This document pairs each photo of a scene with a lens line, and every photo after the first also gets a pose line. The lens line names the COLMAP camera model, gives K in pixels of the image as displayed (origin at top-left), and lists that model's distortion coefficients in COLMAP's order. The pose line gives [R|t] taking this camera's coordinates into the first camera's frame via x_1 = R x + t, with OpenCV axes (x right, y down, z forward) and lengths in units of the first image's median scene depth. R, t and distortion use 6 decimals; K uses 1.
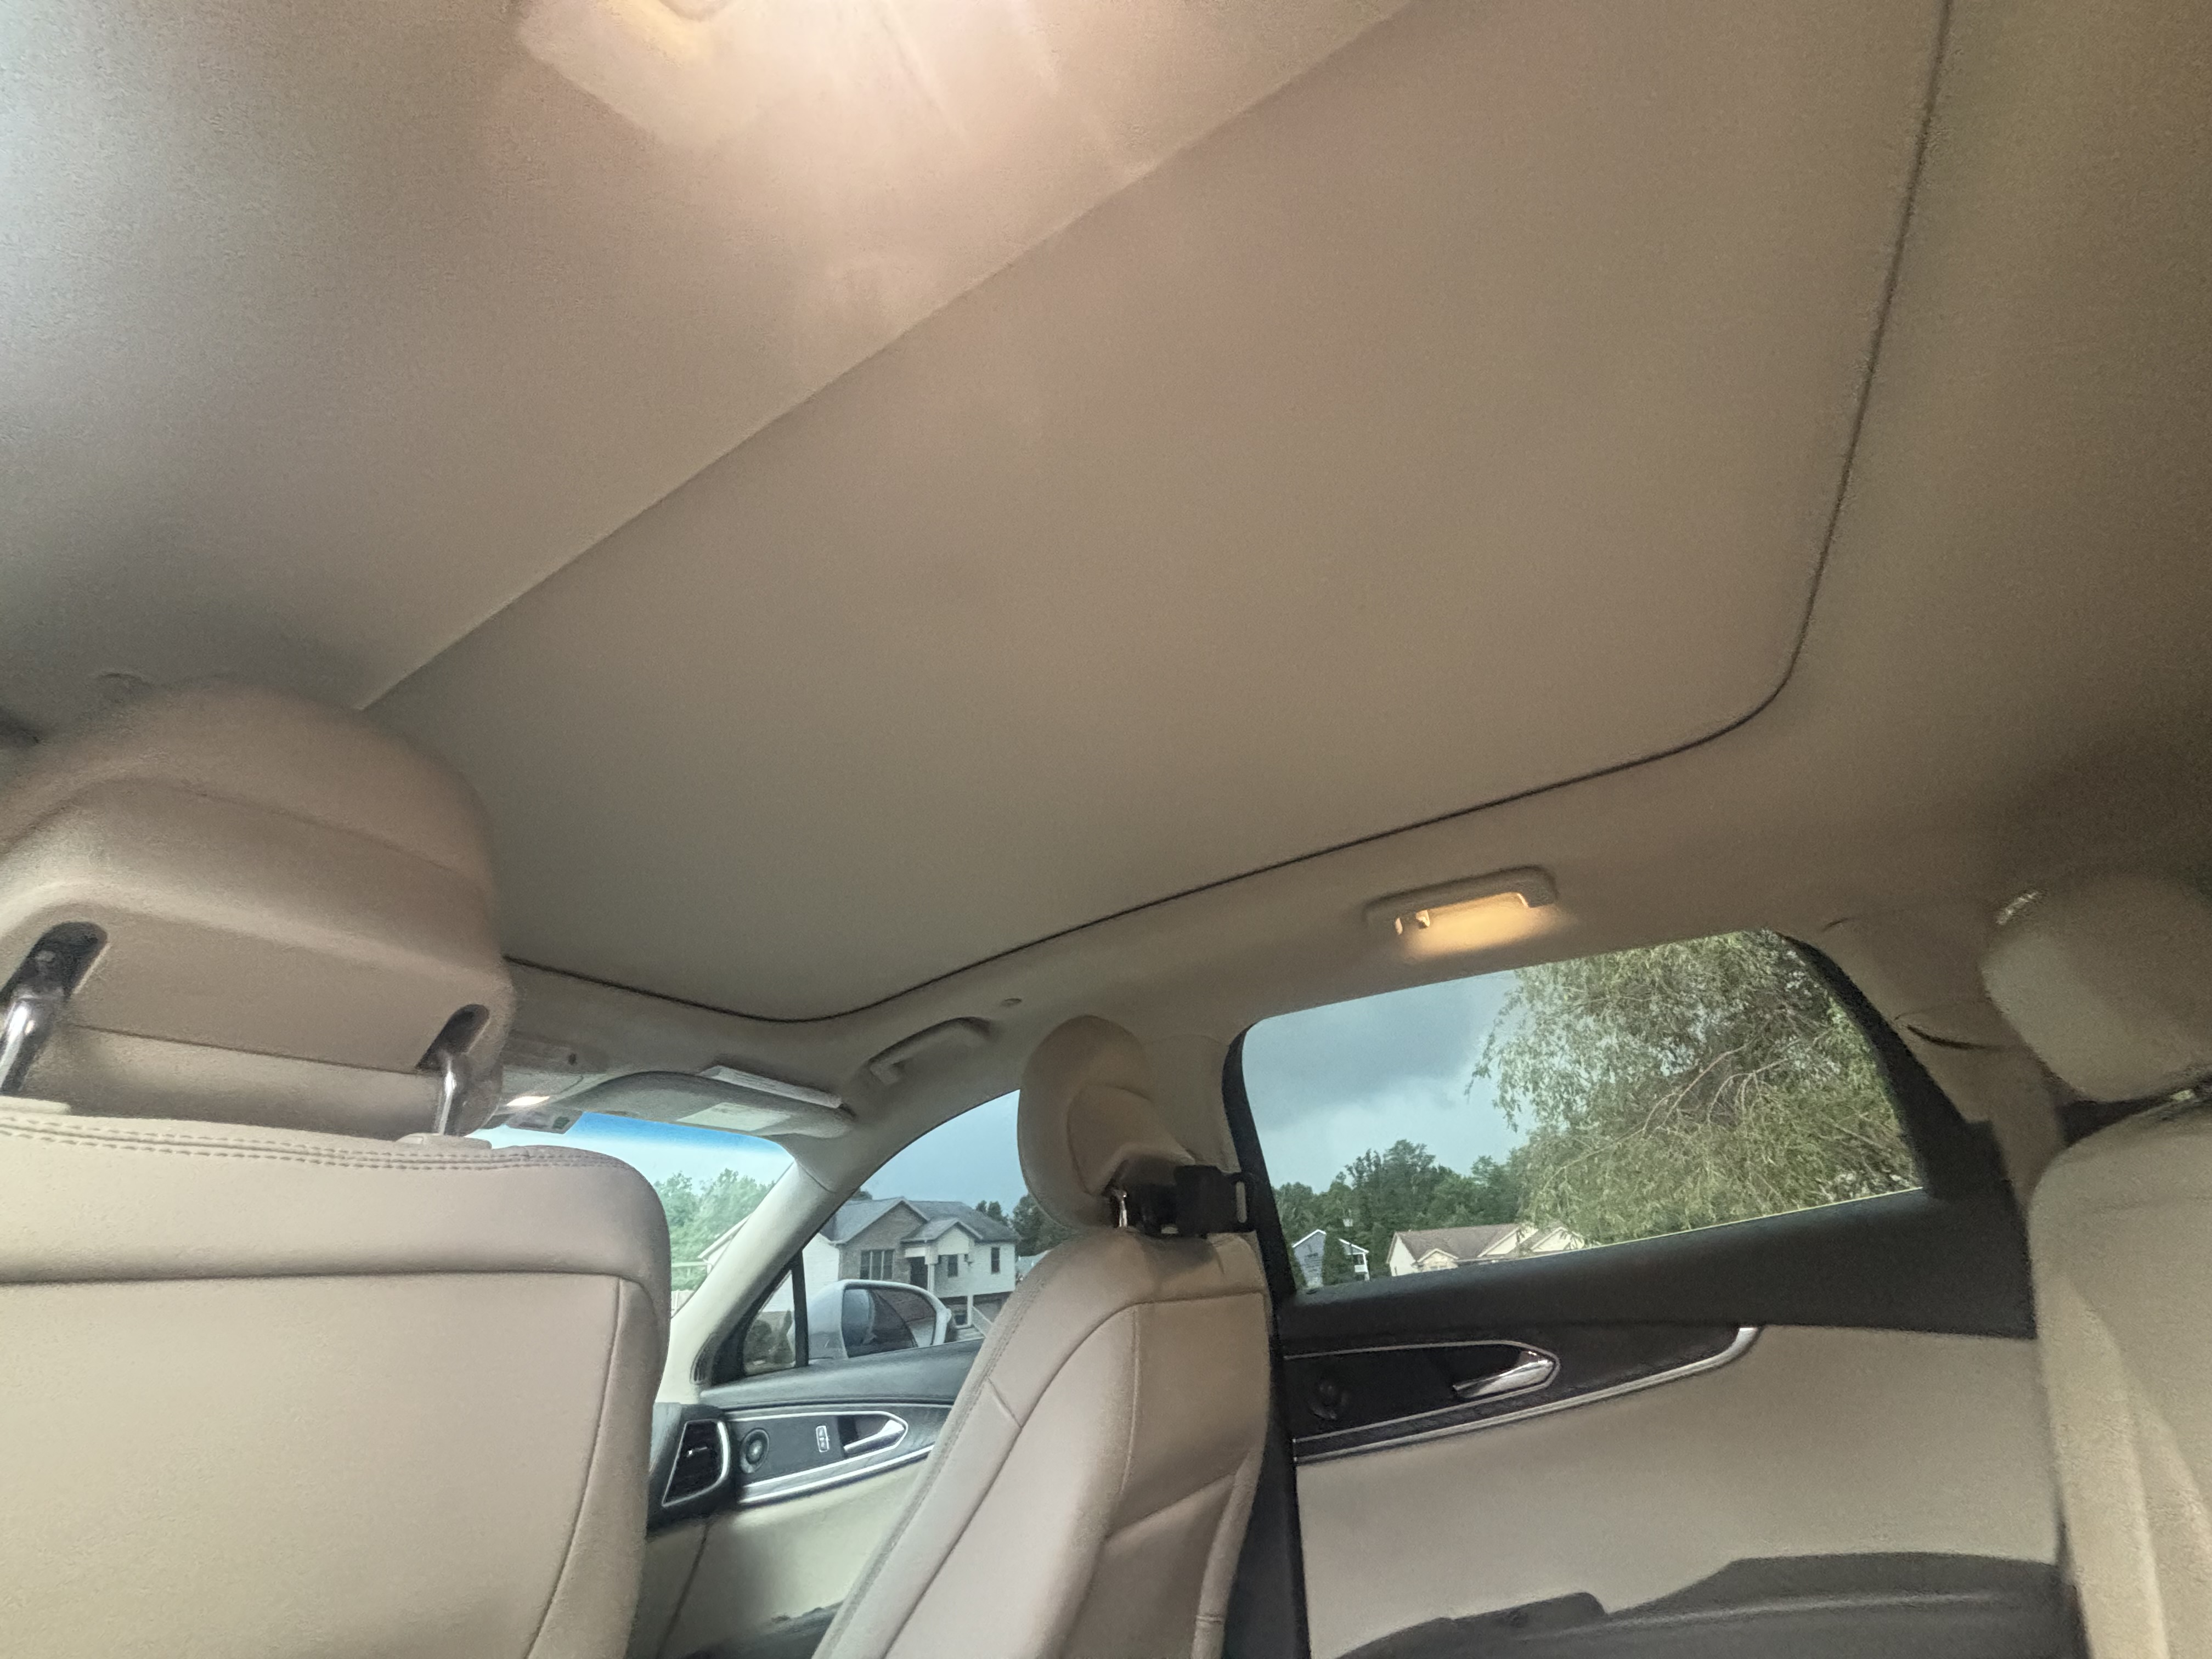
lens RADIAL K [[906.2, 0, 1106.0], [0, 906.2, 829.5], [0, 0, 1]] dist [-0.033973, 0.030976]
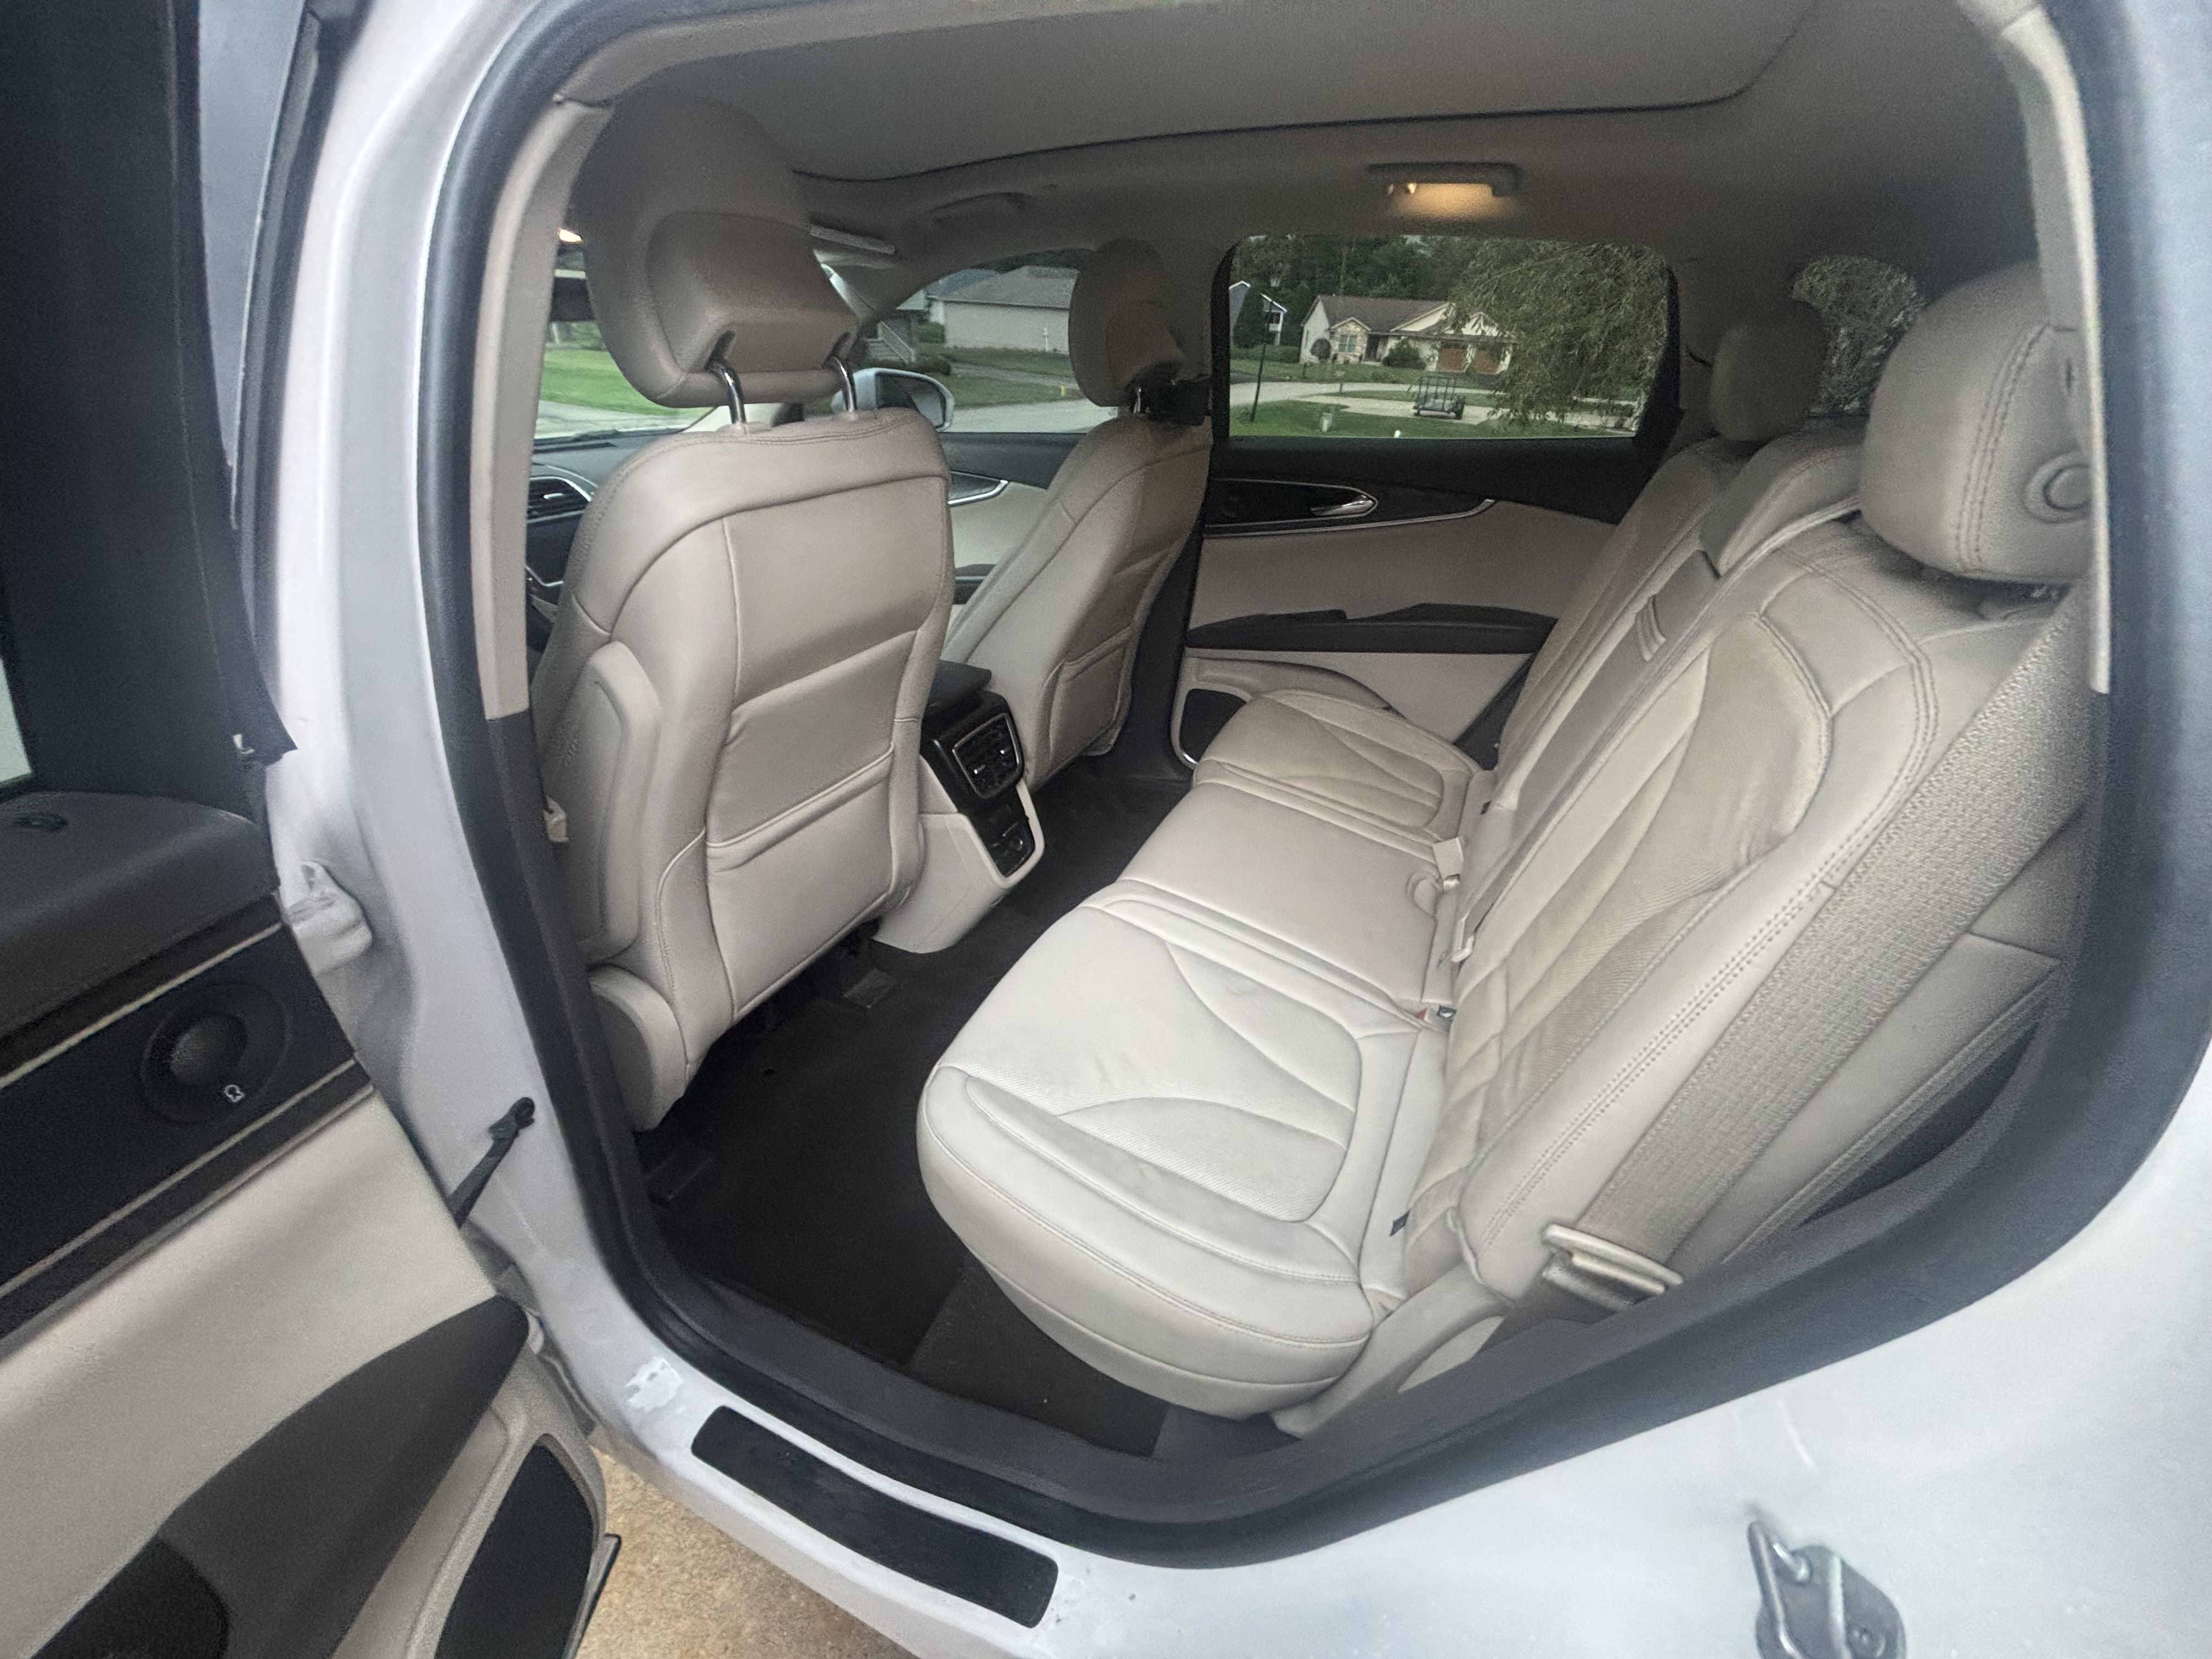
lens RADIAL K [[879.1, 0, 1106.0], [0, 879.1, 829.5], [0, 0, 1]] dist [0.001112, 0.000013]
pose [[0.990340, 0.042972, 0.131831, -0.188312], [-0.133834, 0.544845, 0.827787, -0.382309], [-0.036256, -0.837435, 0.545333, -0.390170]]
